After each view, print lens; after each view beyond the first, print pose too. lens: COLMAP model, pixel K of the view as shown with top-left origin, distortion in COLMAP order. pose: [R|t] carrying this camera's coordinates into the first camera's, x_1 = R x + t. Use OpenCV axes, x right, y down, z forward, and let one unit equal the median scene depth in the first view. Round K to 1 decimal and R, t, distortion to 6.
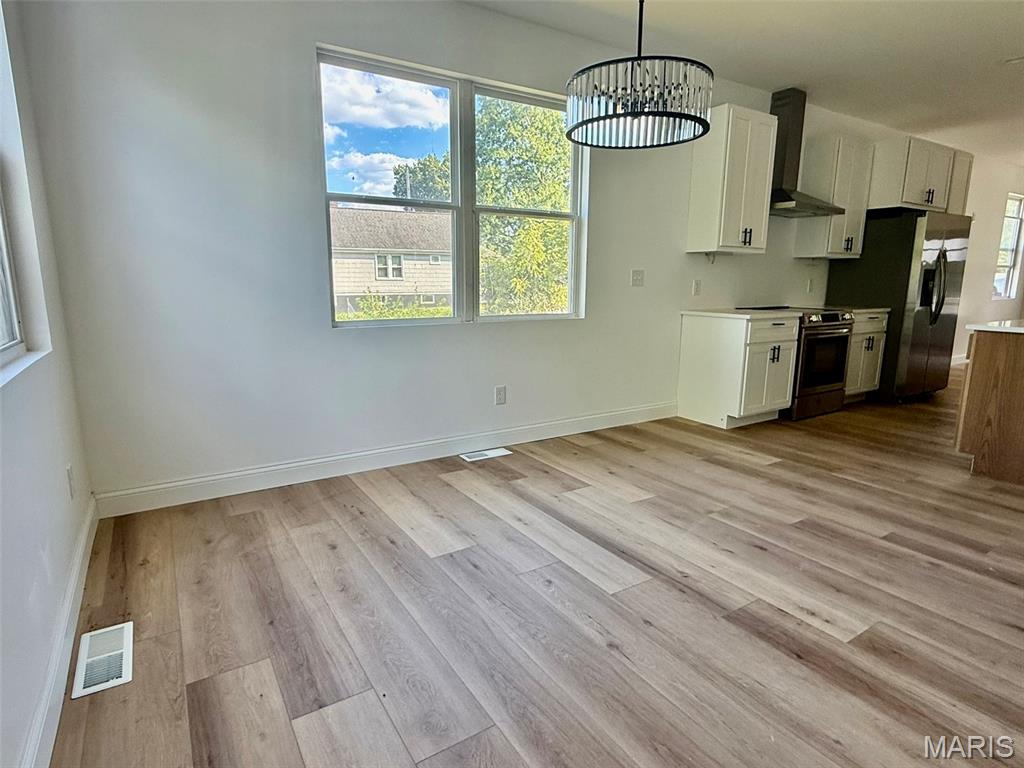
lens RADIAL K [[550.0, 0, 508.5], [0, 550.0, 384.5], [0, 0, 1]] dist [0.002906, 0.000463]
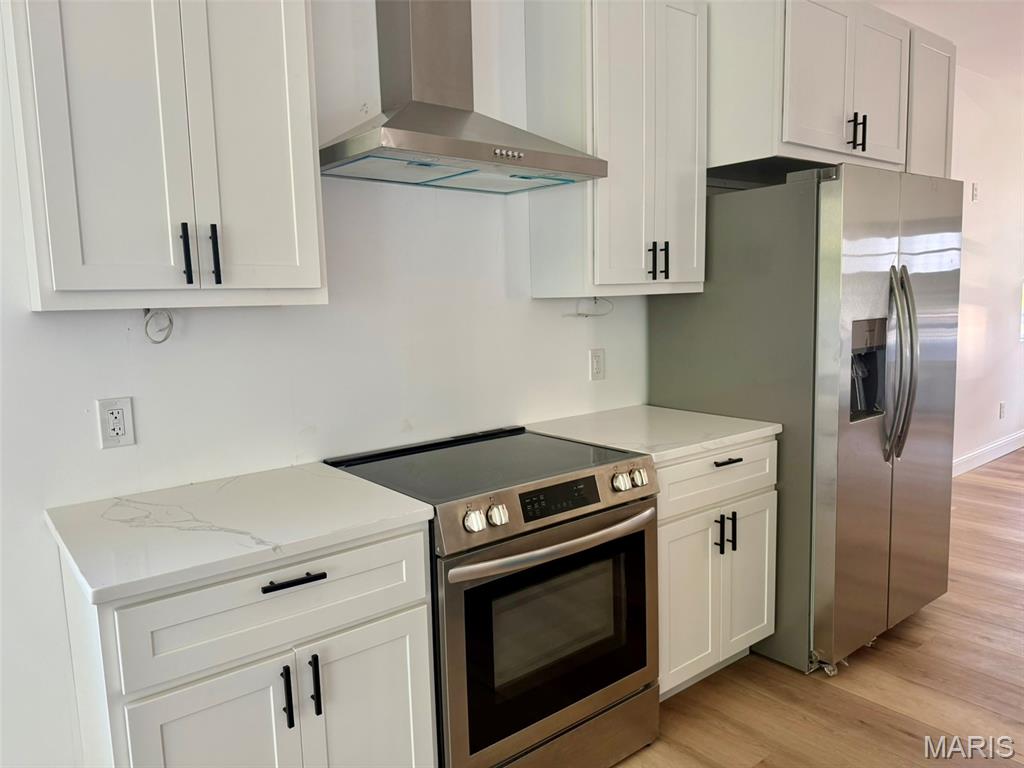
lens RADIAL K [[746.5, 0, 513.7], [0, 746.5, 382.9], [0, 0, 1]] dist [-0.006840, -0.010848]
pose [[0.993490, -0.048860, 0.102912, 0.468058], [0.055369, 0.996578, -0.061372, -0.146610], [-0.099561, 0.066670, 0.992795, 0.520883]]
